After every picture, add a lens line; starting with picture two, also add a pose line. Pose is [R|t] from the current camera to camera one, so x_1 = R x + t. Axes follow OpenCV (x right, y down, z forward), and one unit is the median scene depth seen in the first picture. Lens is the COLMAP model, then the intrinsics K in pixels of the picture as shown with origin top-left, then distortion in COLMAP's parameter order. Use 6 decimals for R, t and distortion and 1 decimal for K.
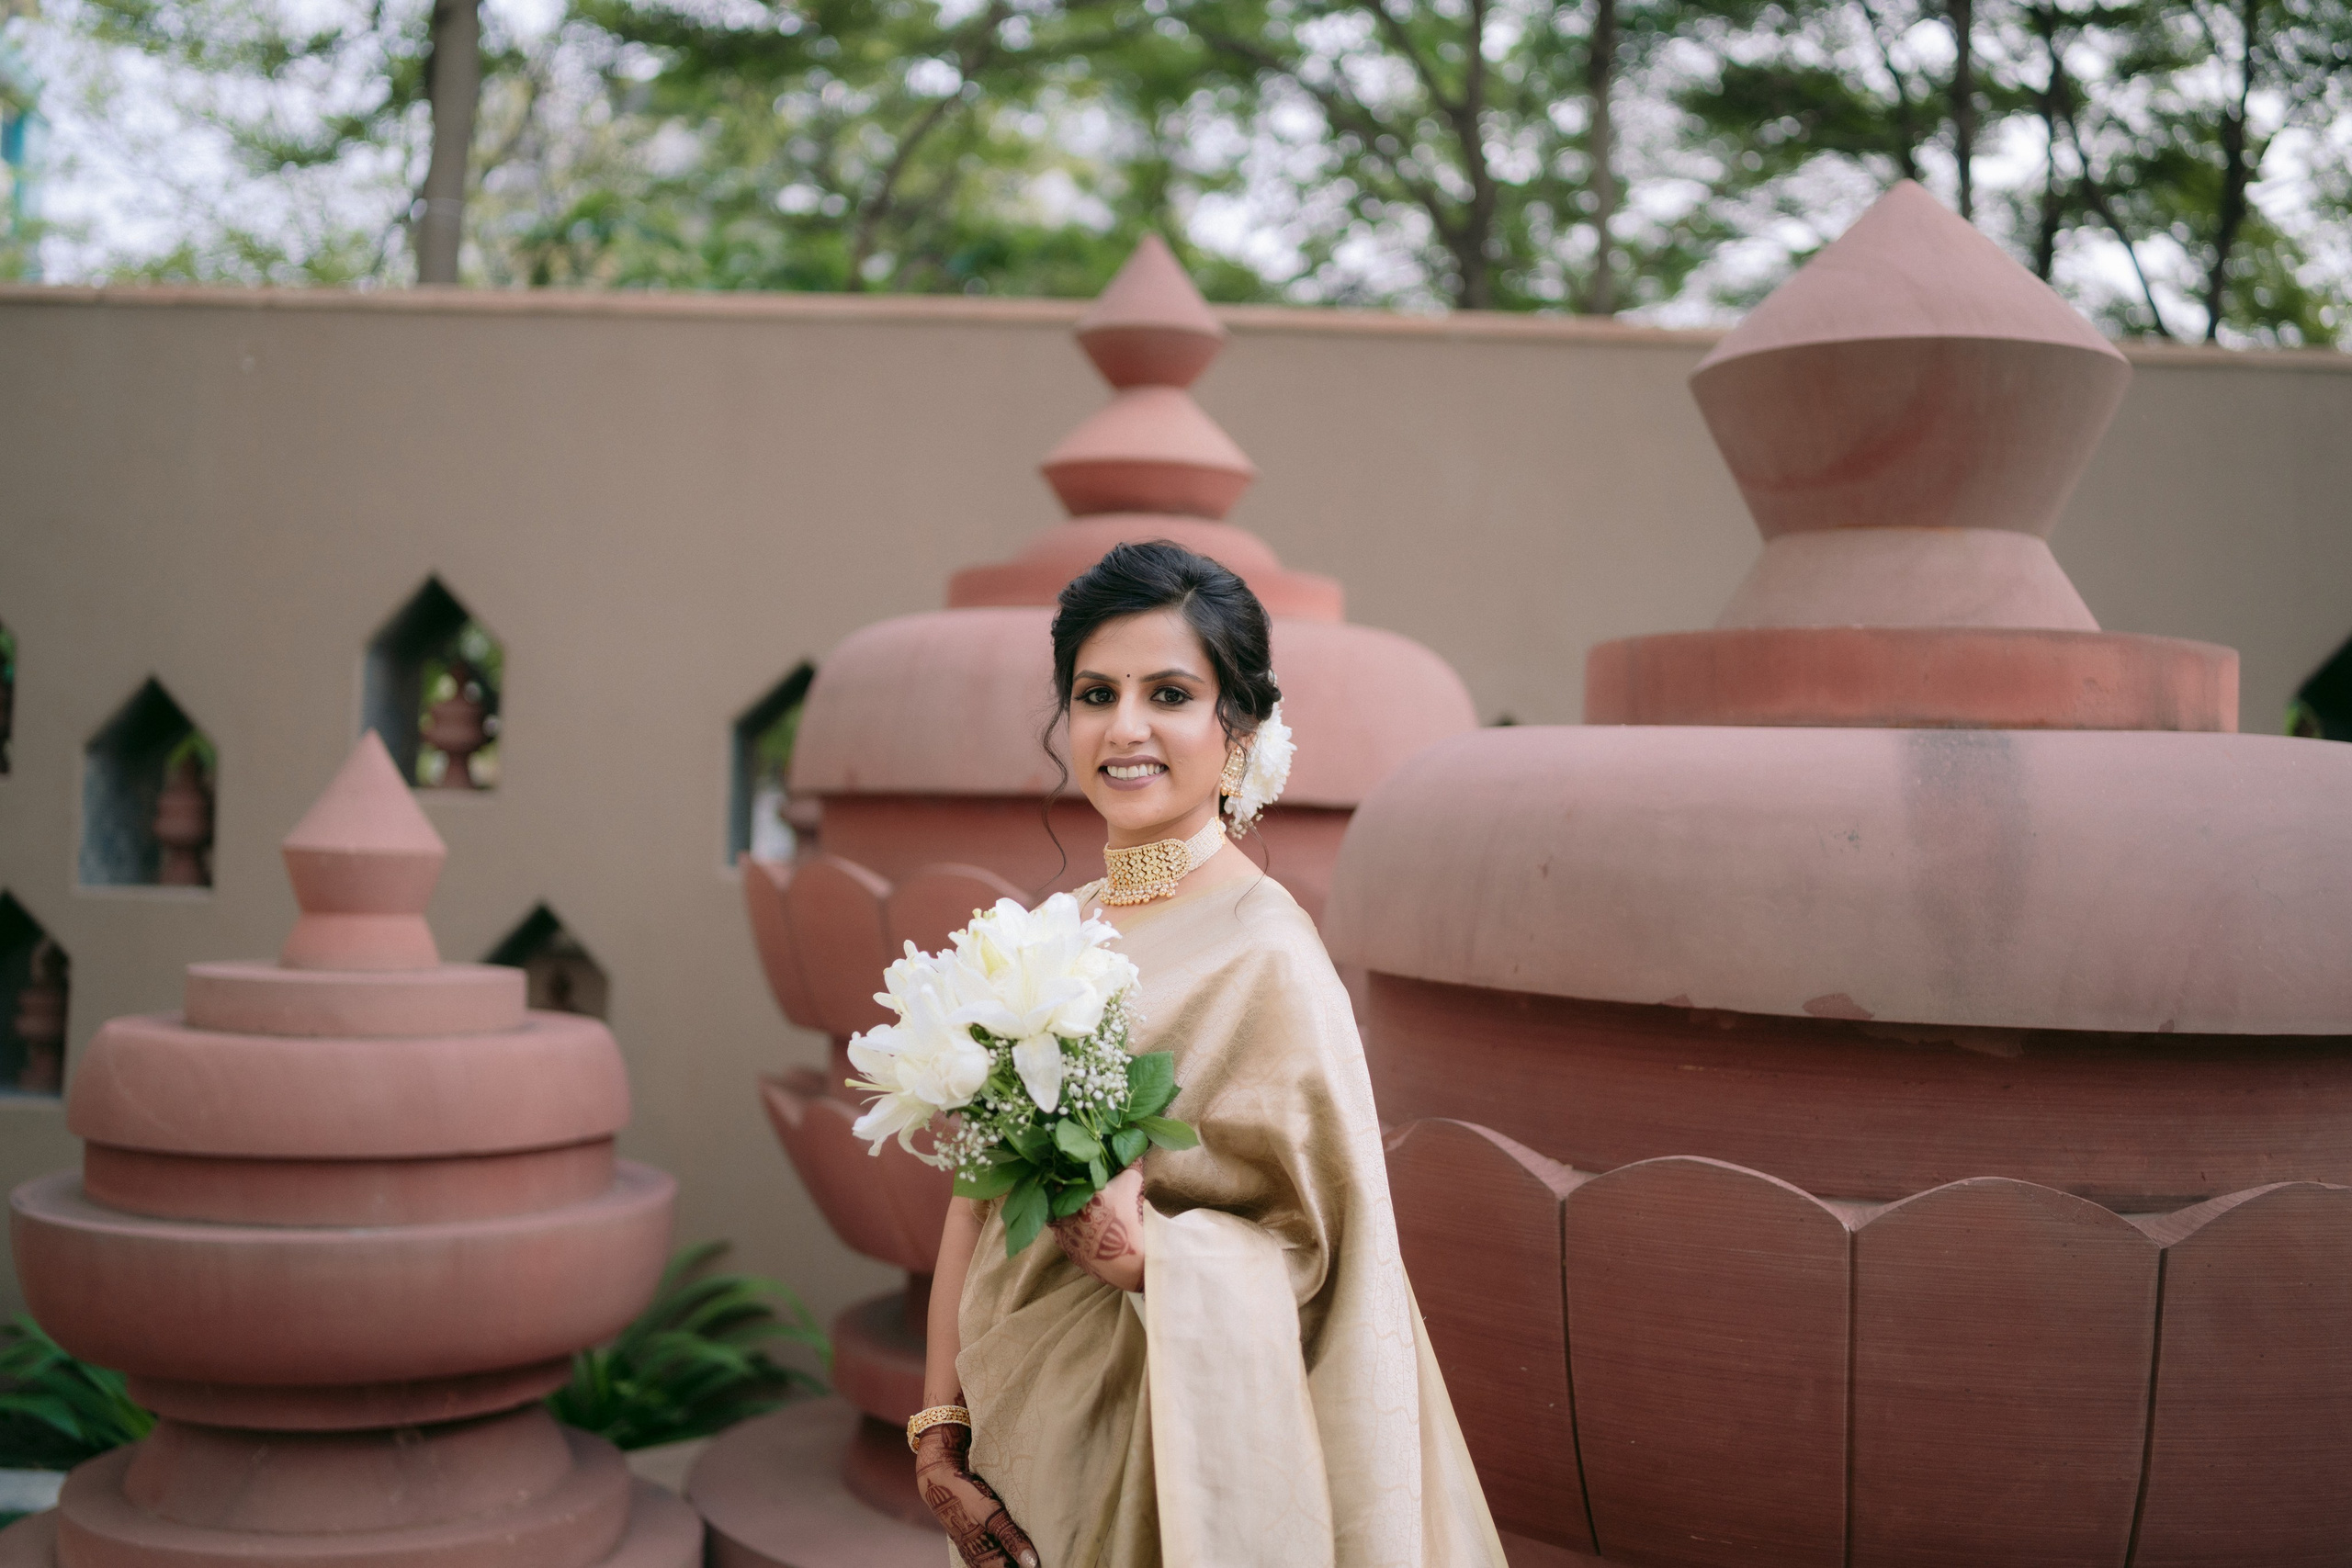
lens RADIAL K [[2245.9, 0, 1173.8], [0, 2245.9, 801.5], [0, 0, 1]] dist [-0.064935, 0.000000]
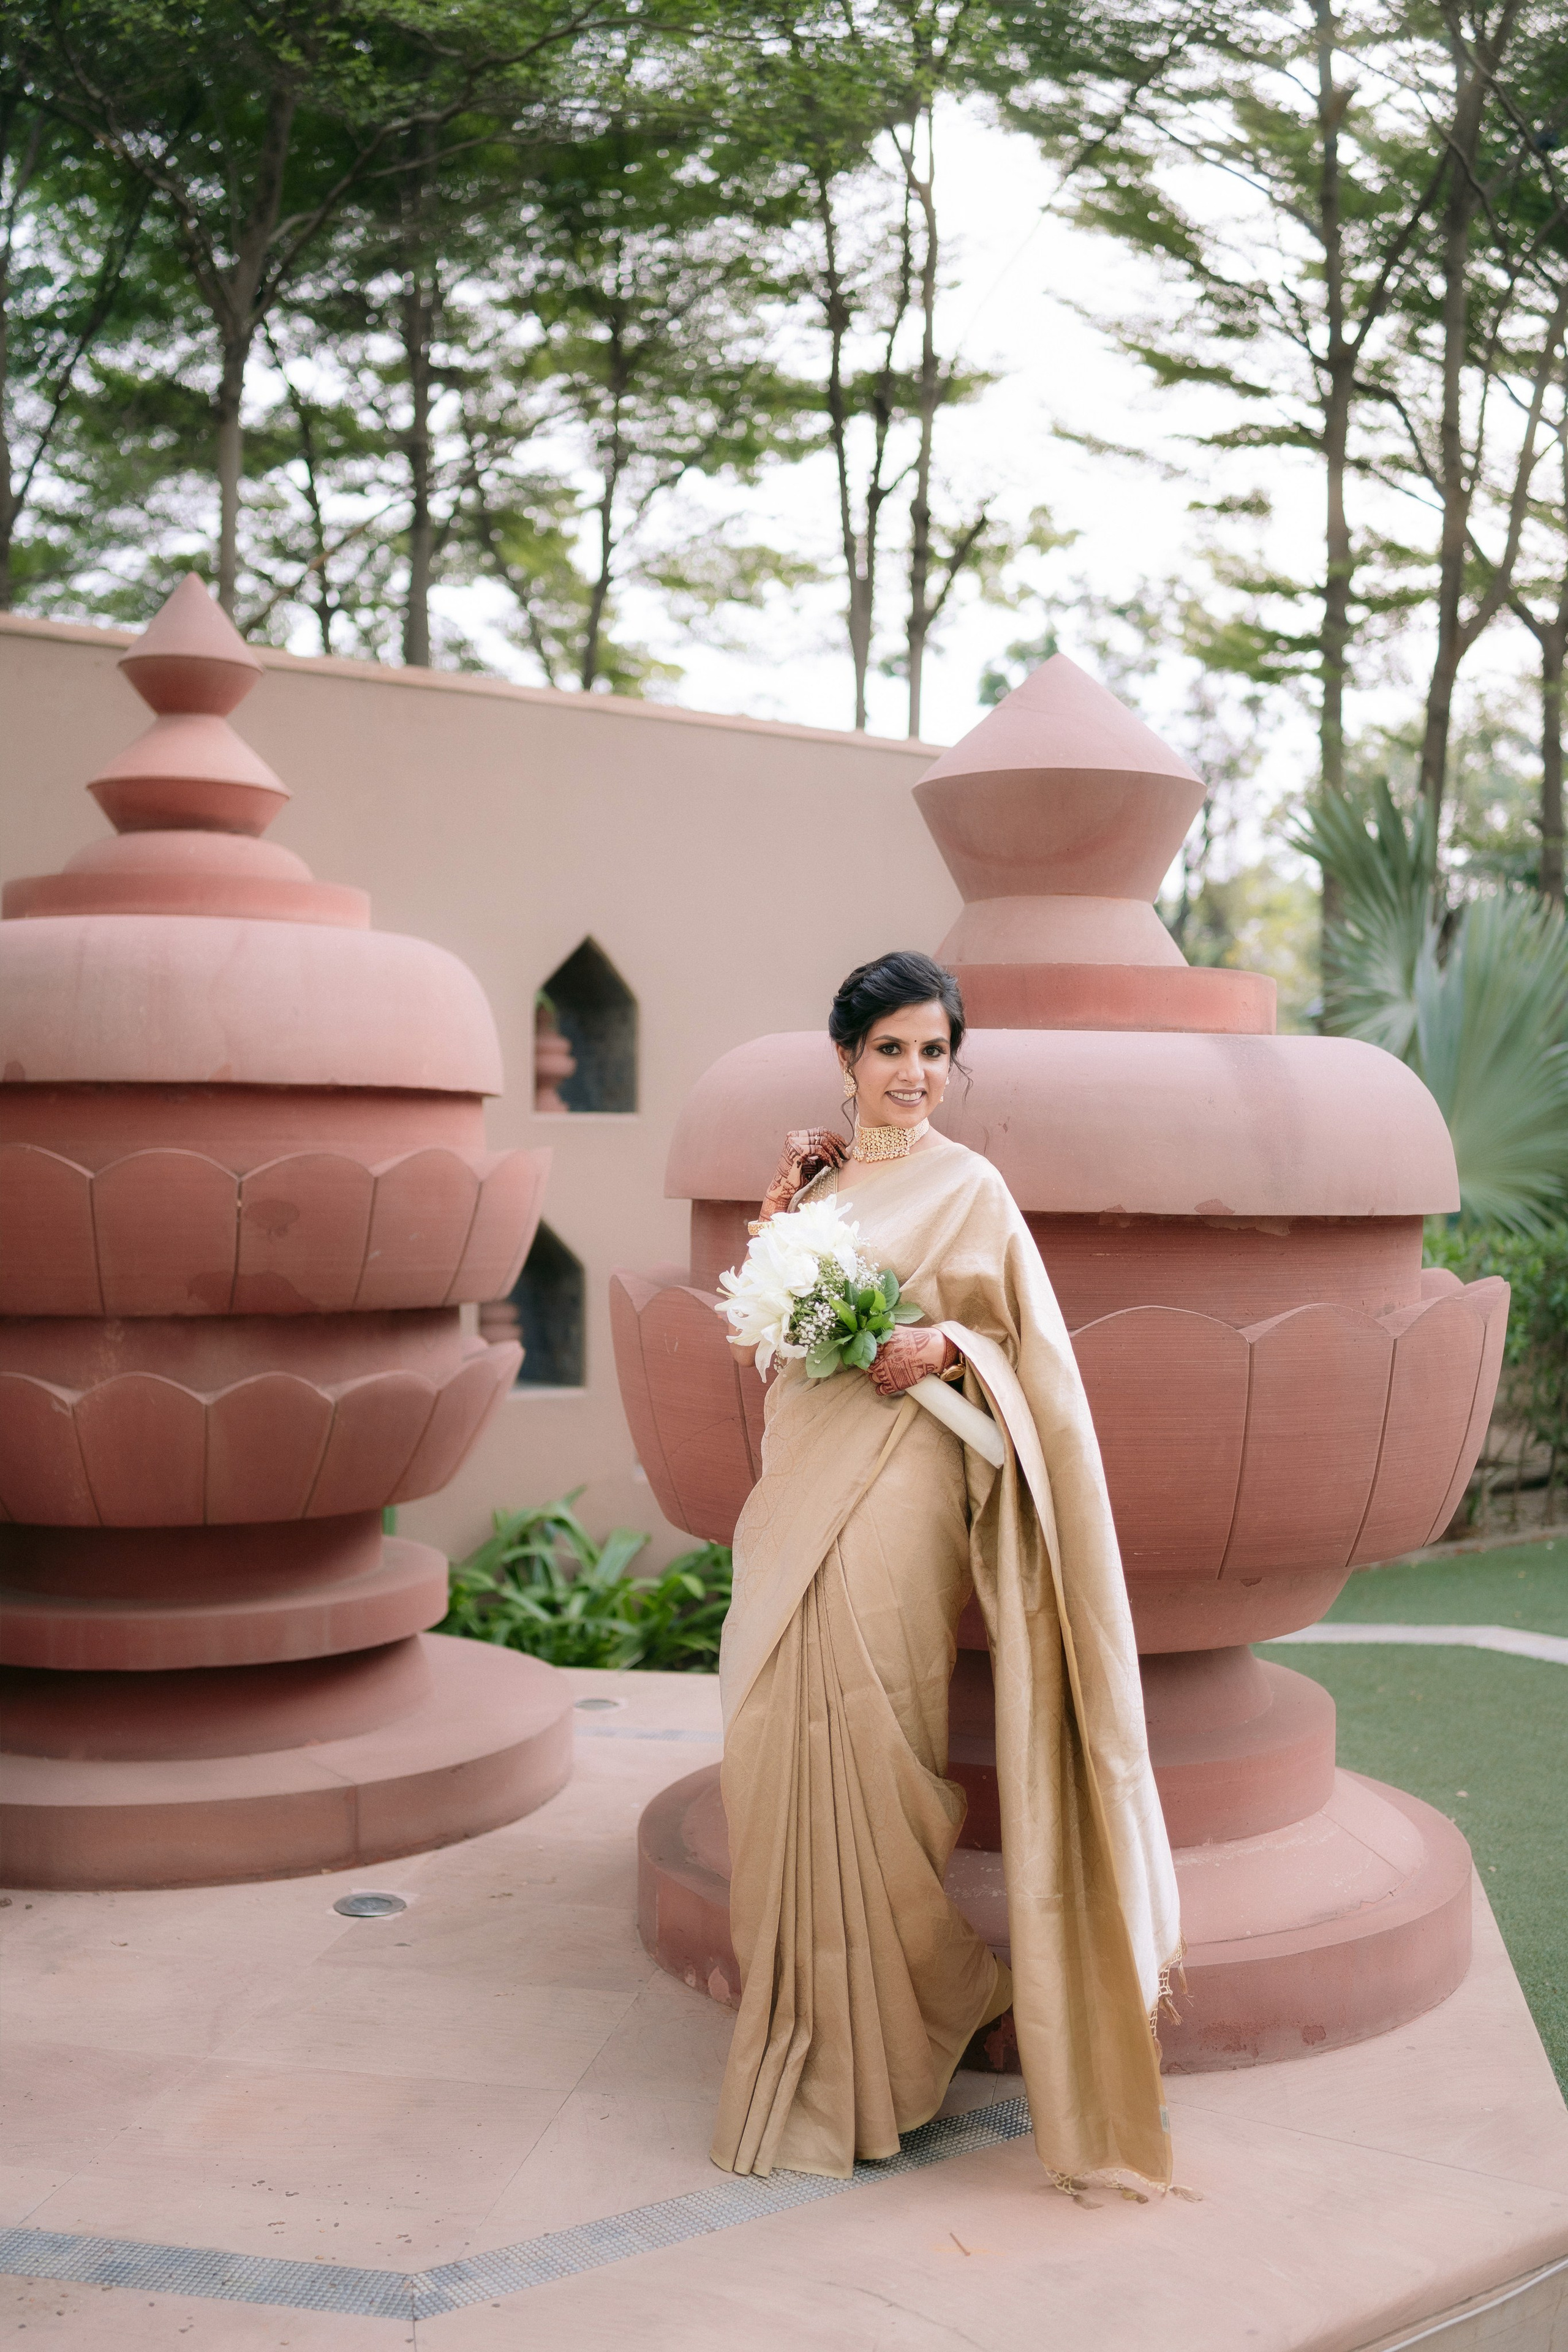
lens RADIAL K [[2246.1, 0, 781.2], [0, 2246.1, 1171.9], [0, 0, 1]] dist [-0.064935, 0.000000]
pose [[0.824602, -0.027157, 0.565061, -0.400834], [0.009010, 0.999351, 0.034881, 0.003600], [-0.565642, -0.023672, 0.824311, -0.067814]]
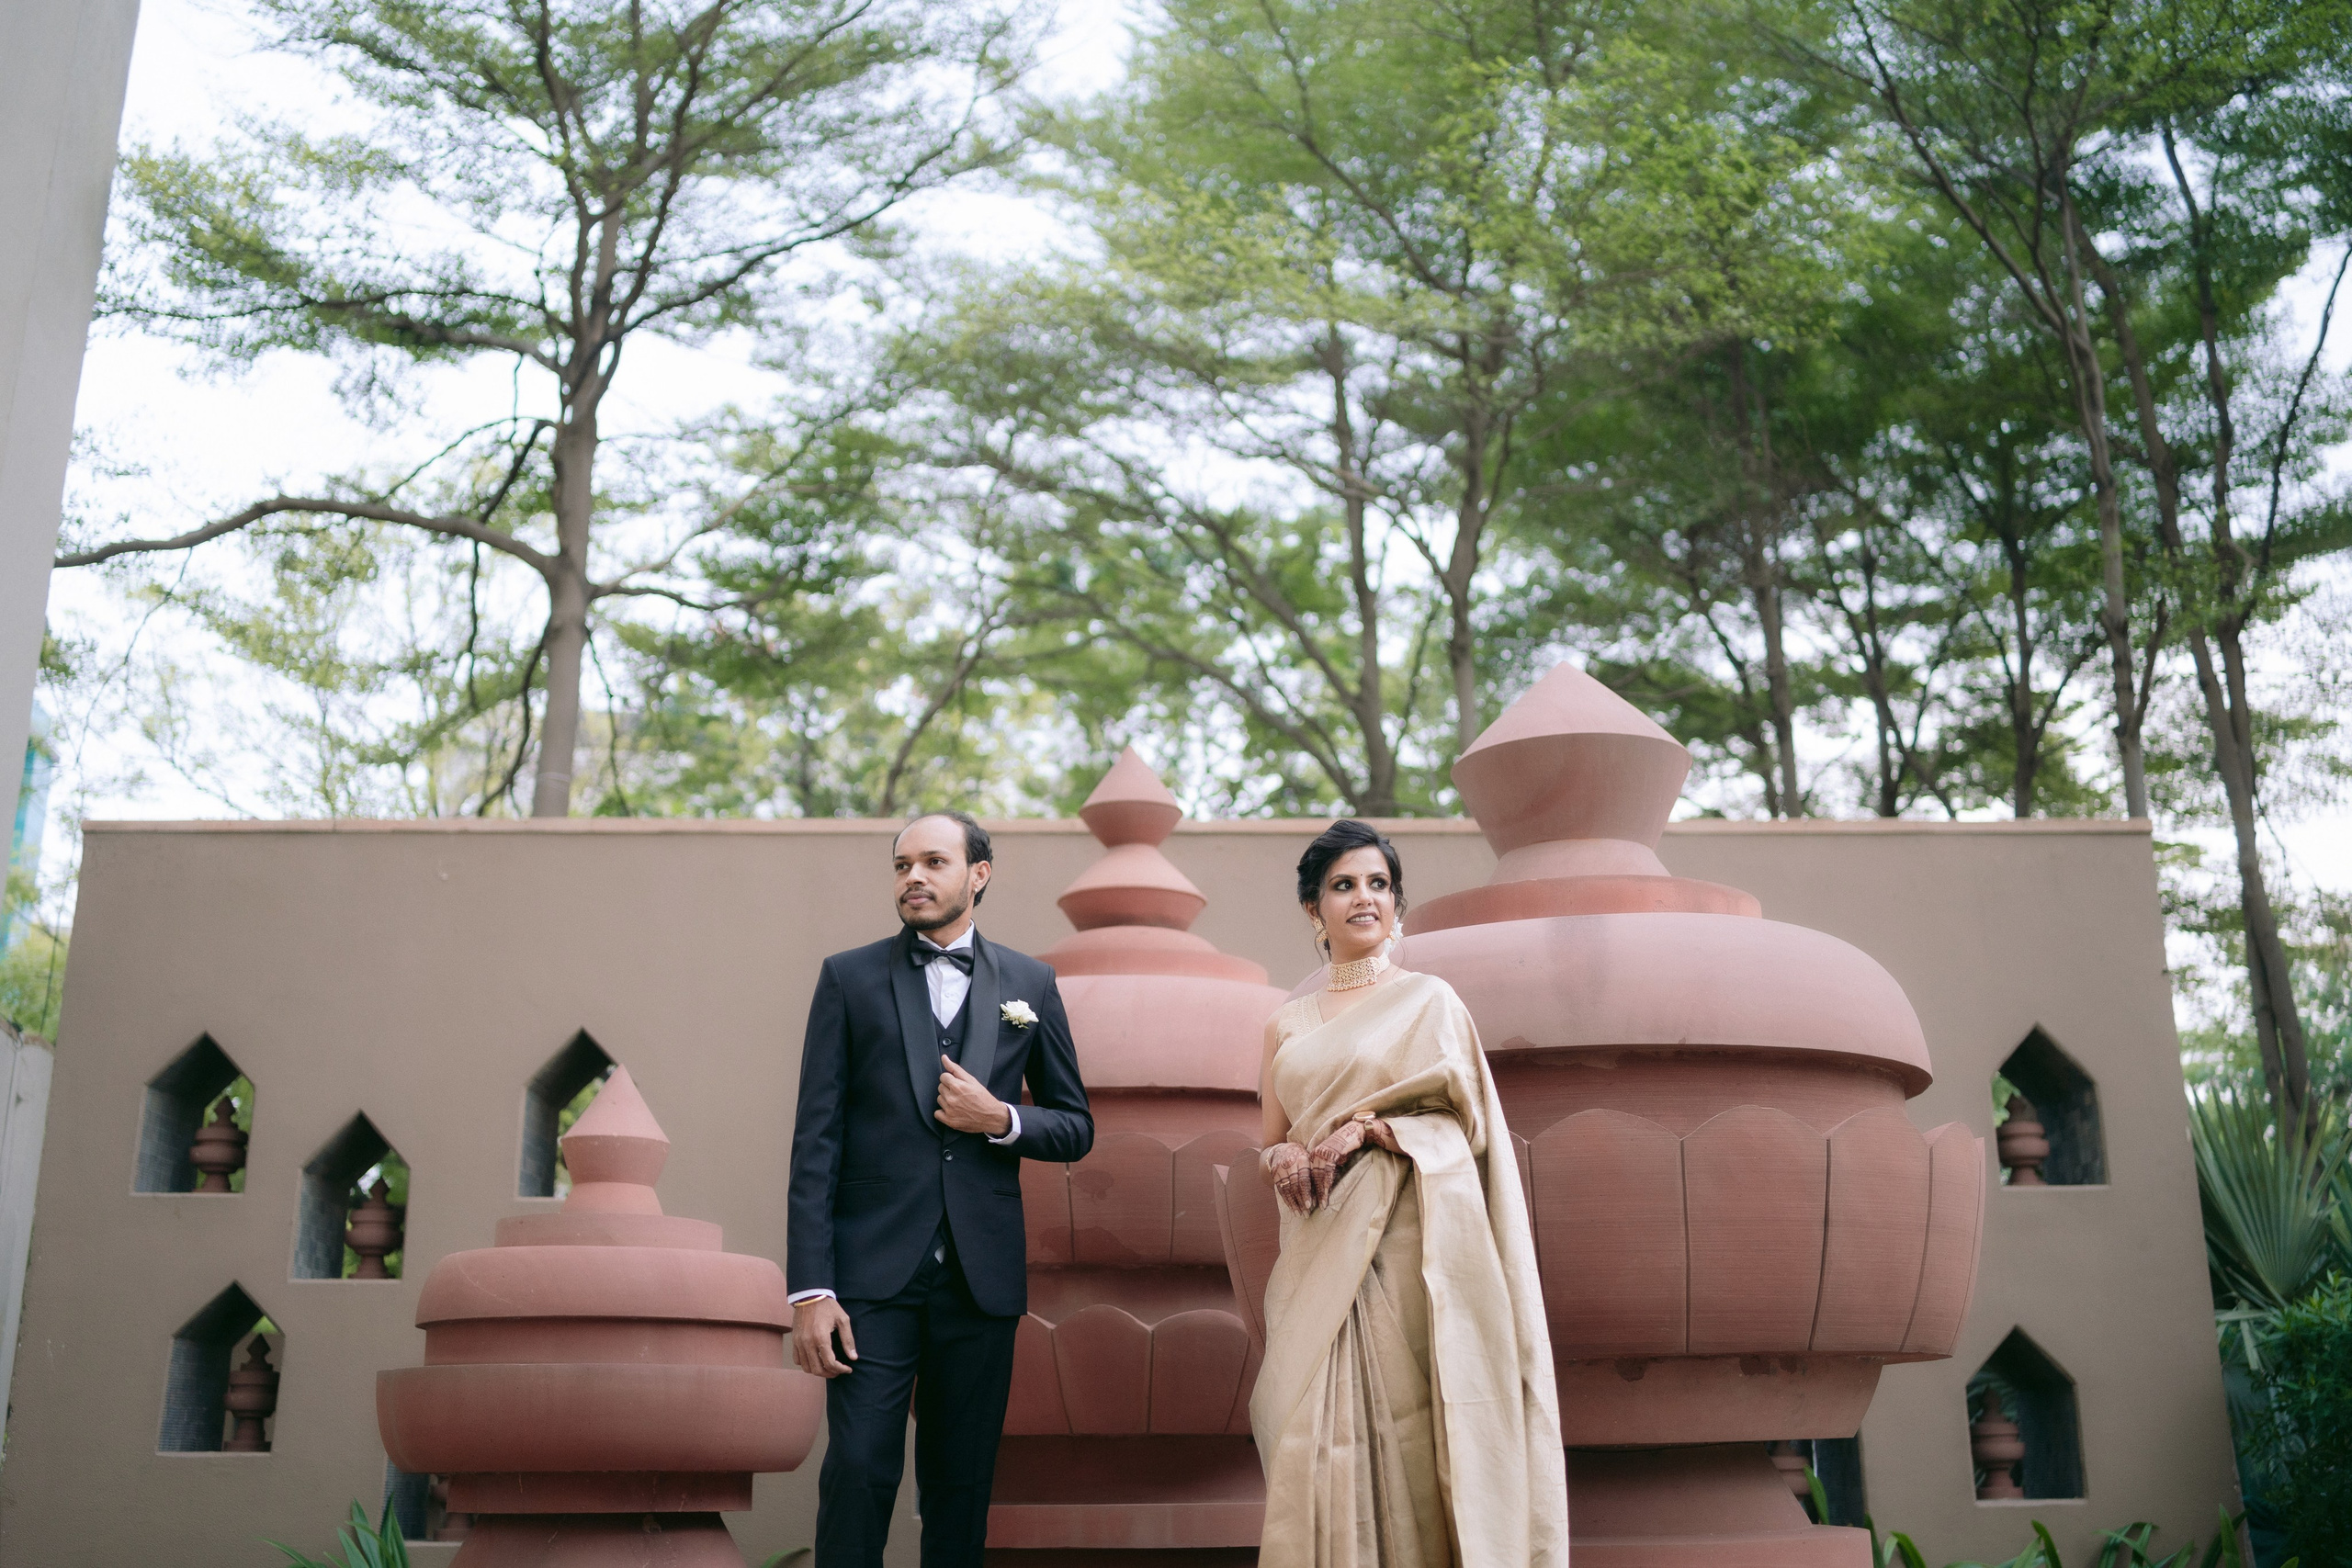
lens RADIAL K [[2245.9, 0, 1170.4], [0, 2245.9, 781.2], [0, 0, 1]] dist [-0.064935, 0.000000]
pose [[0.999201, -0.028168, 0.028344, -0.026916], [0.034931, 0.960184, -0.277177, 0.188915], [-0.019408, 0.277946, 0.960401, -0.441357]]
